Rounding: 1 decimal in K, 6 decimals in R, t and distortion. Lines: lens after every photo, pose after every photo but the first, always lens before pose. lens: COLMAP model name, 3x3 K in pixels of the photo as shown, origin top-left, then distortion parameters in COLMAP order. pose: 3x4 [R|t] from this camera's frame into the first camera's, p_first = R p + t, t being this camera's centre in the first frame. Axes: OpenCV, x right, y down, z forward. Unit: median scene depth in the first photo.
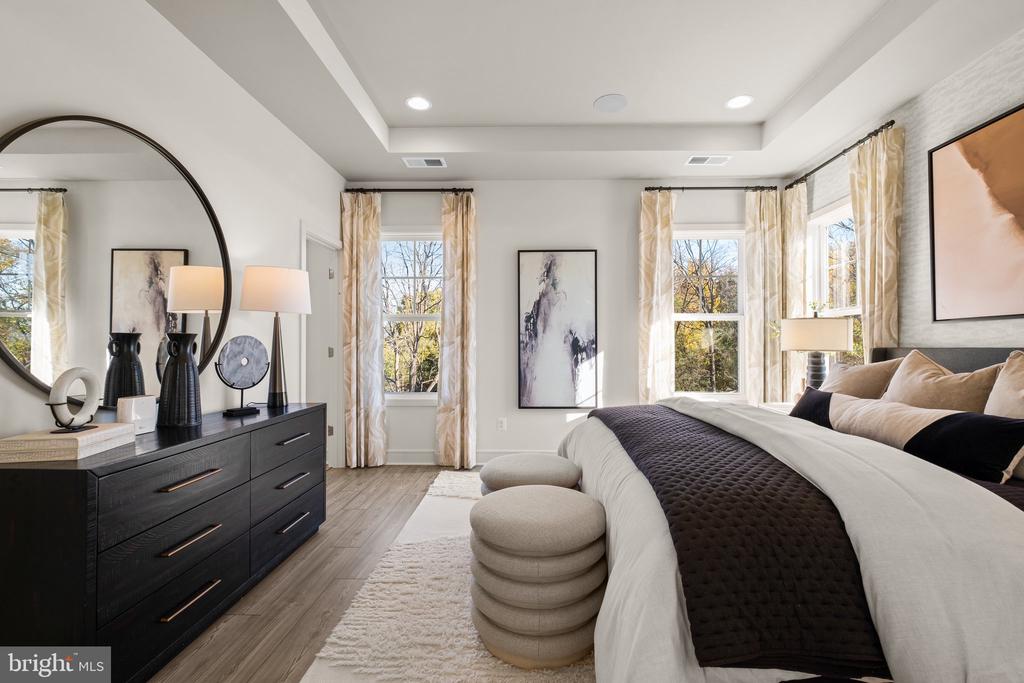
lens RADIAL K [[440.2, 0, 512.0], [0, 440.2, 341.5], [0, 0, 1]] dist [-0.000281, -0.000781]
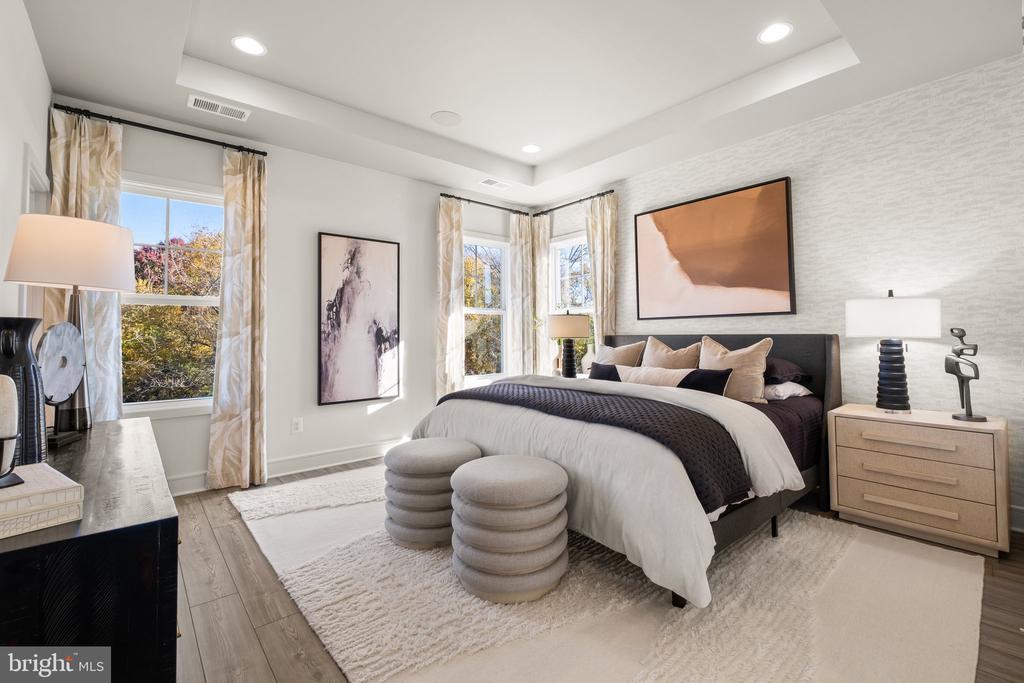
lens RADIAL K [[453.6, 0, 511.8], [0, 453.6, 317.9], [0, 0, 1]] dist [-0.000011, -0.000752]
pose [[0.744616, 0.019283, 0.667214, -0.328380], [0.001813, 0.999521, -0.030910, 0.001216], [-0.667490, 0.024226, 0.744224, 0.035050]]
